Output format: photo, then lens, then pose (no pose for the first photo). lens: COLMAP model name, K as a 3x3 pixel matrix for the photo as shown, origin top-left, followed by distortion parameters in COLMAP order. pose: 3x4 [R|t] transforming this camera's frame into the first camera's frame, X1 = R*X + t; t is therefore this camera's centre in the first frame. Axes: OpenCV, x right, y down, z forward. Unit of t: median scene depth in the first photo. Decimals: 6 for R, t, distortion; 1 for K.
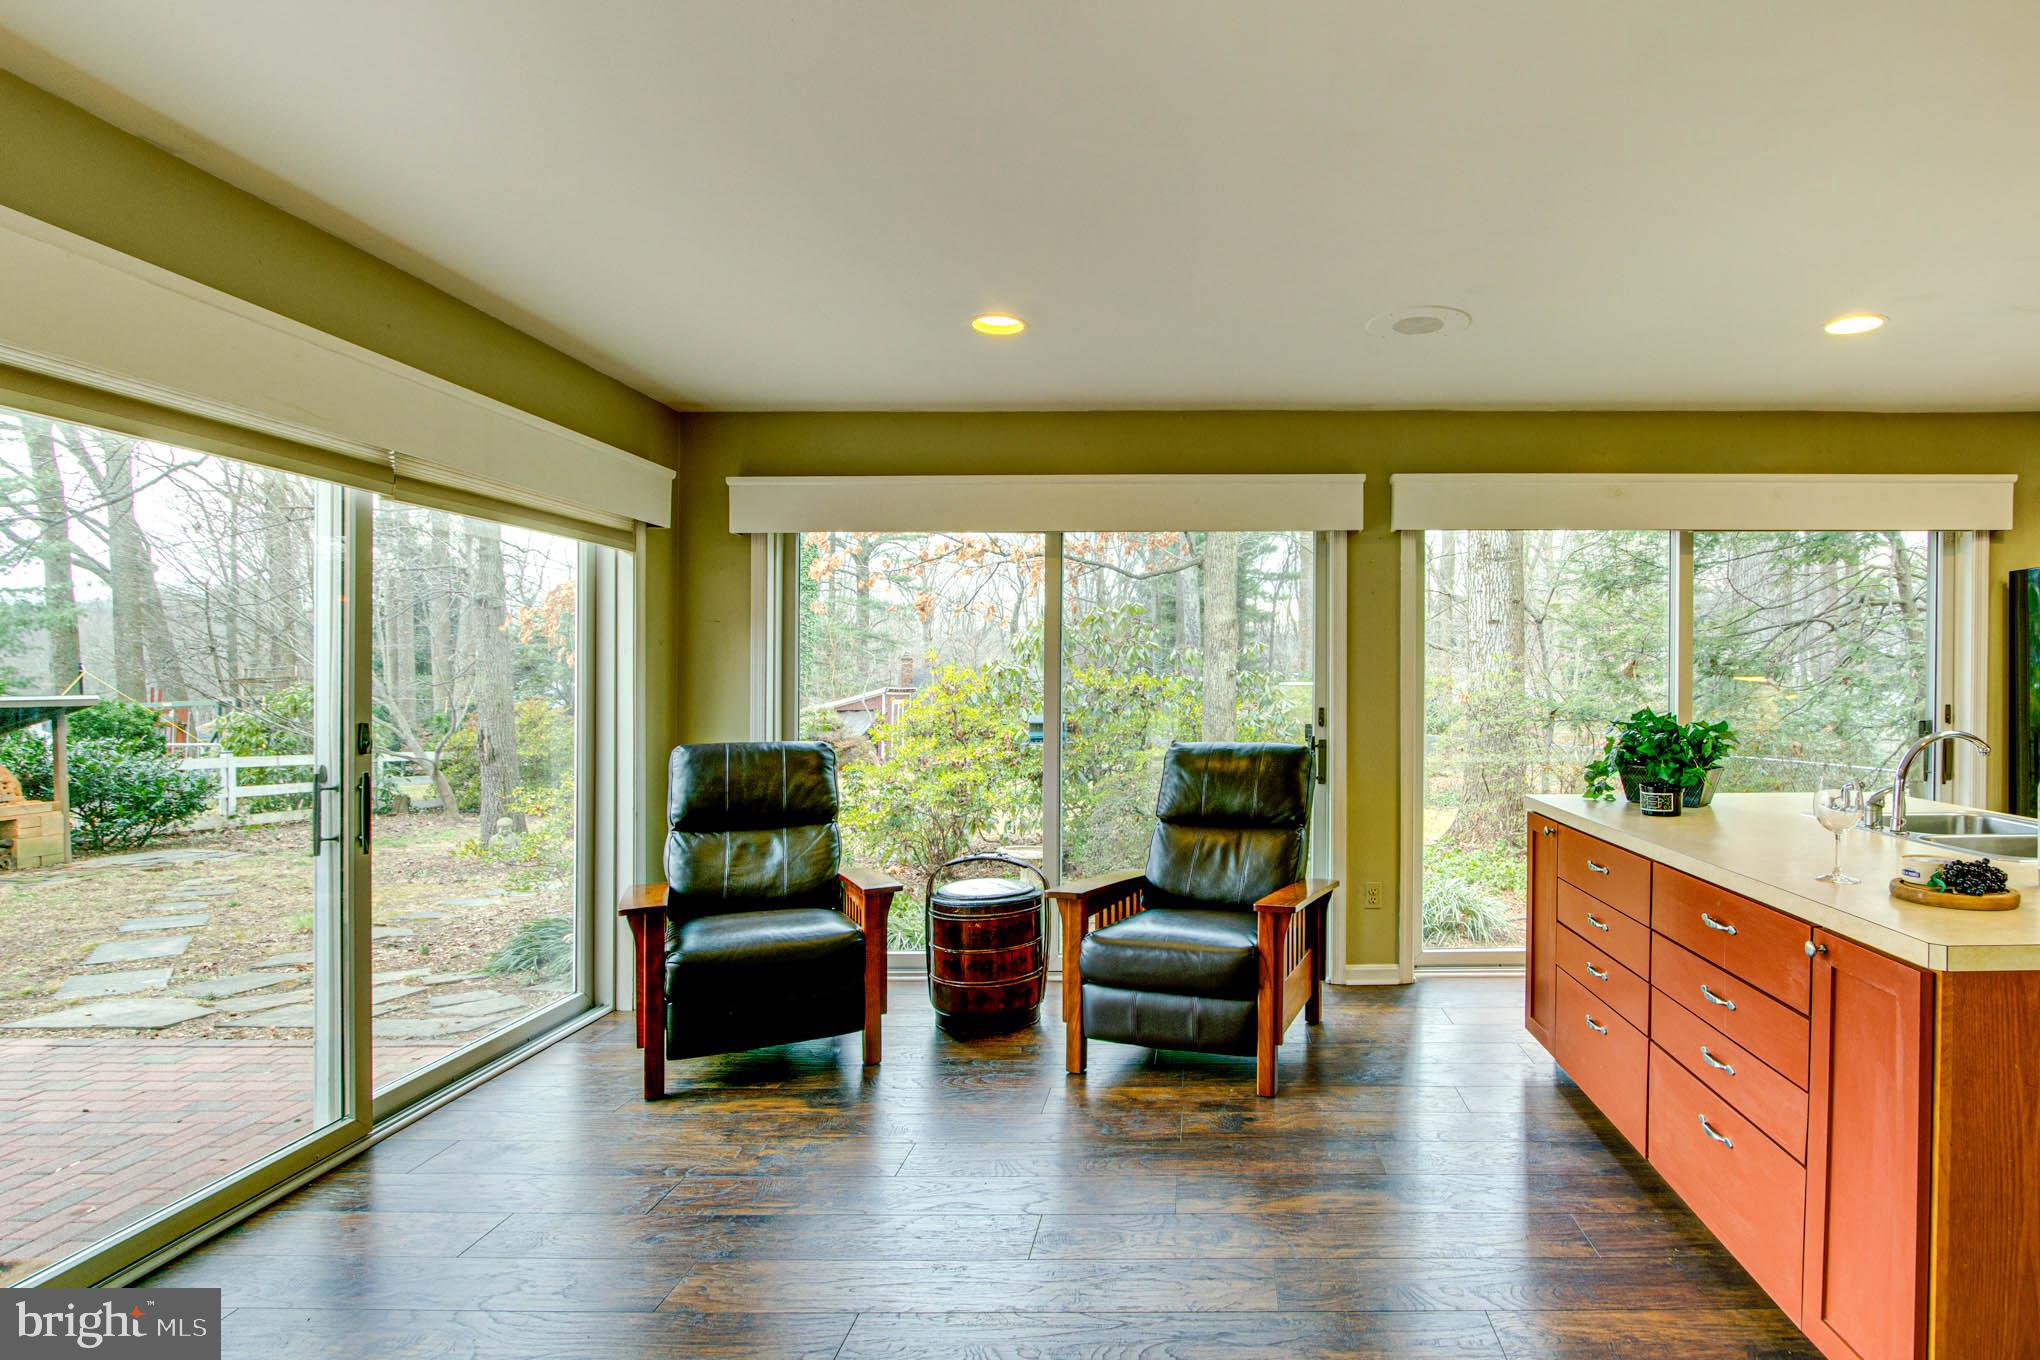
lens RADIAL K [[952.7, 0, 1041.6], [0, 952.7, 685.1], [0, 0, 1]] dist [-0.021199, 0.007262]
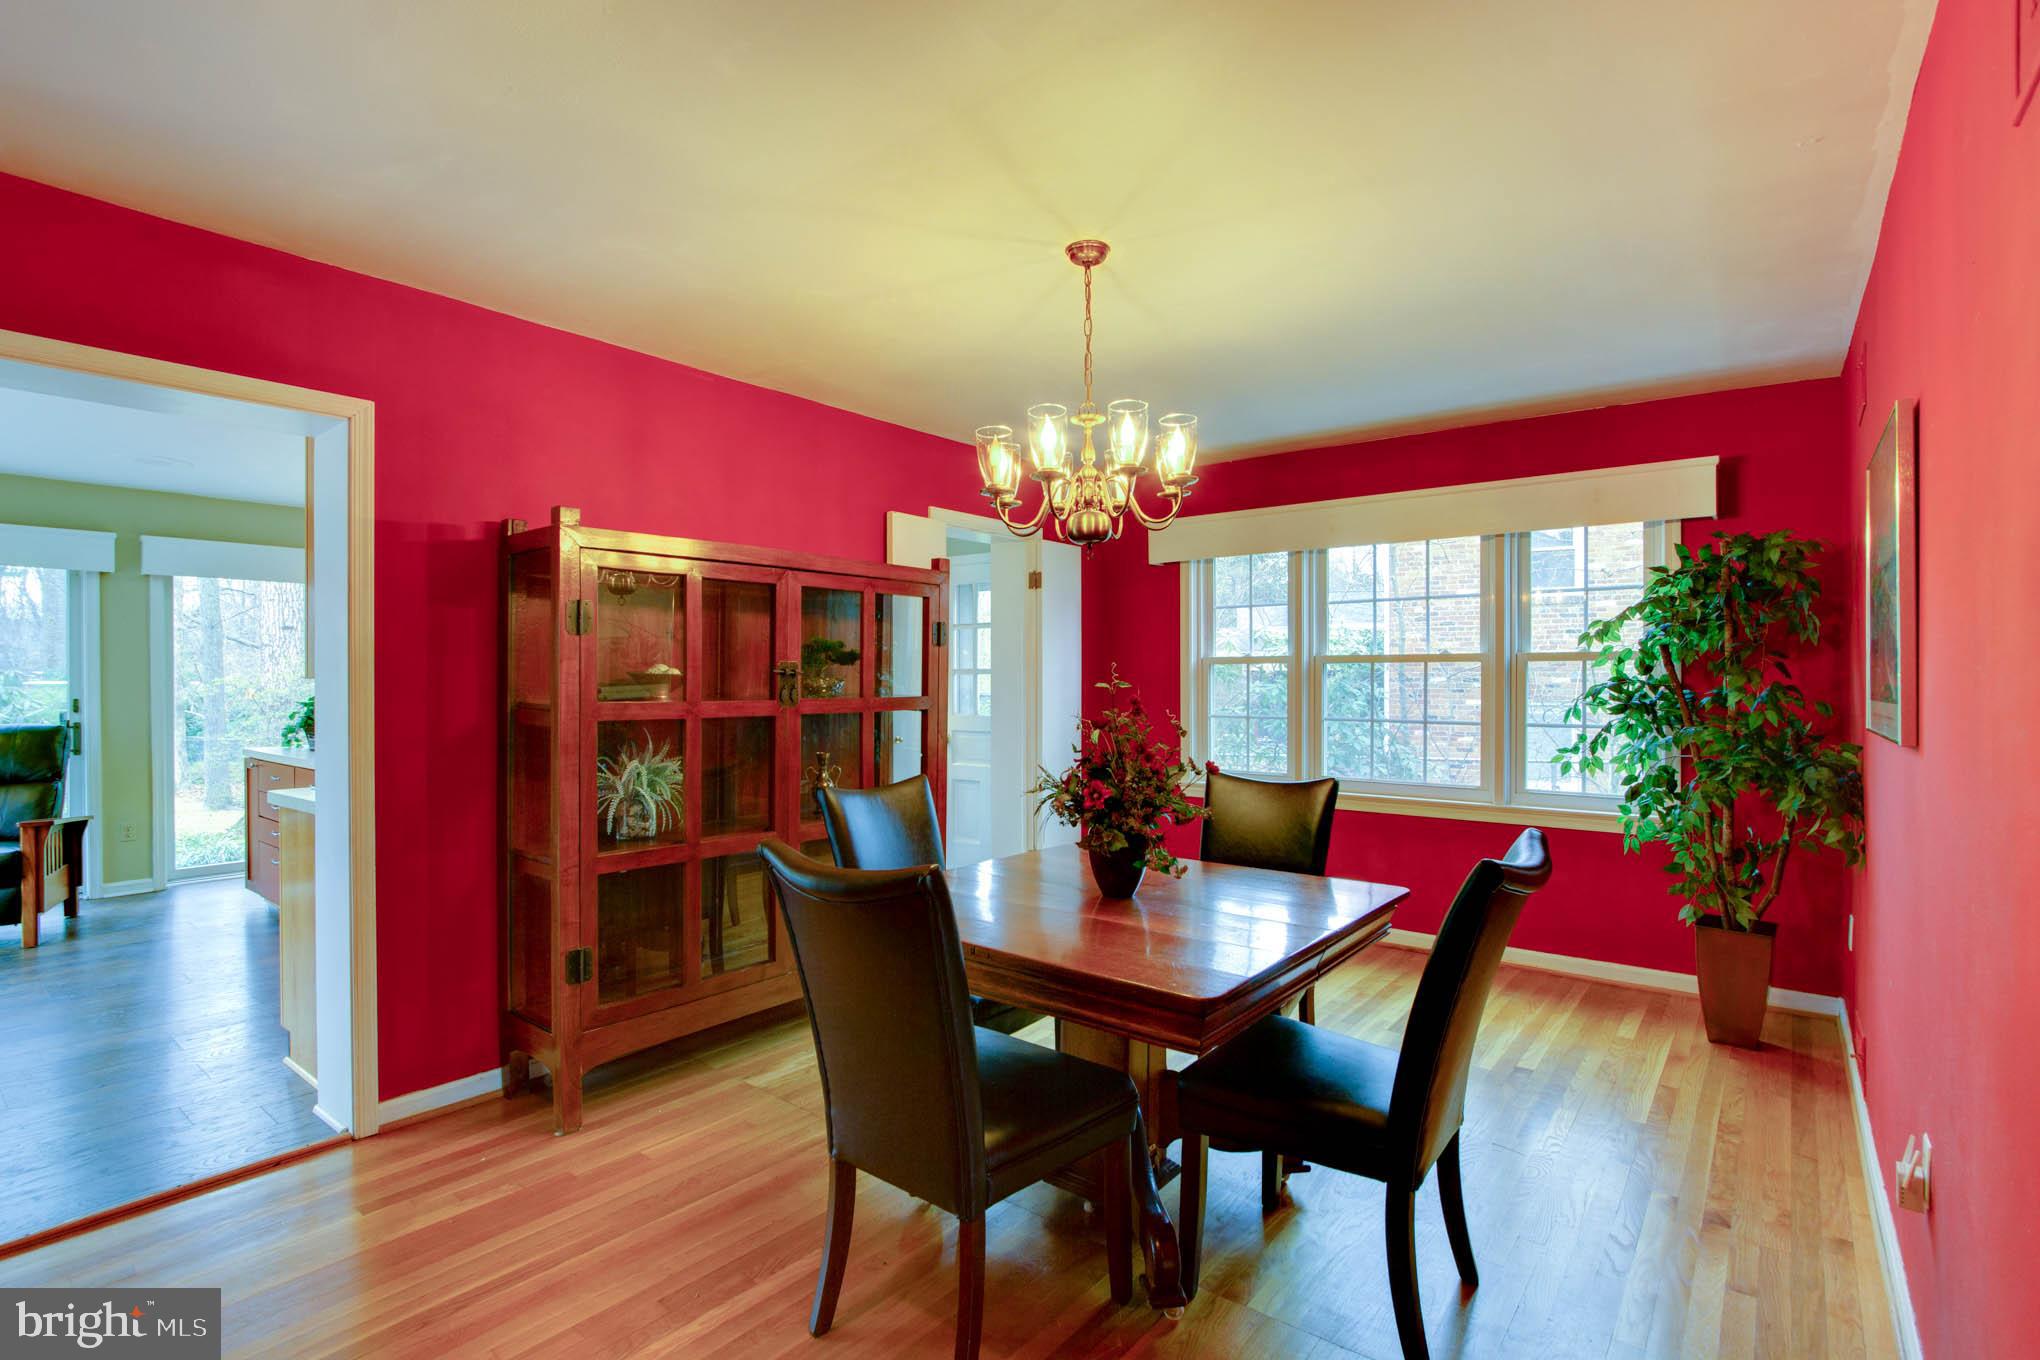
lens RADIAL K [[952.7, 0, 1041.6], [0, 952.7, 685.1], [0, 0, 1]] dist [-0.021199, 0.007262]
pose [[0.470731, -0.008321, 0.882238, -0.273000], [0.008355, 0.999953, 0.004974, 0.008629], [-0.882237, 0.005030, 0.470778, -0.966188]]
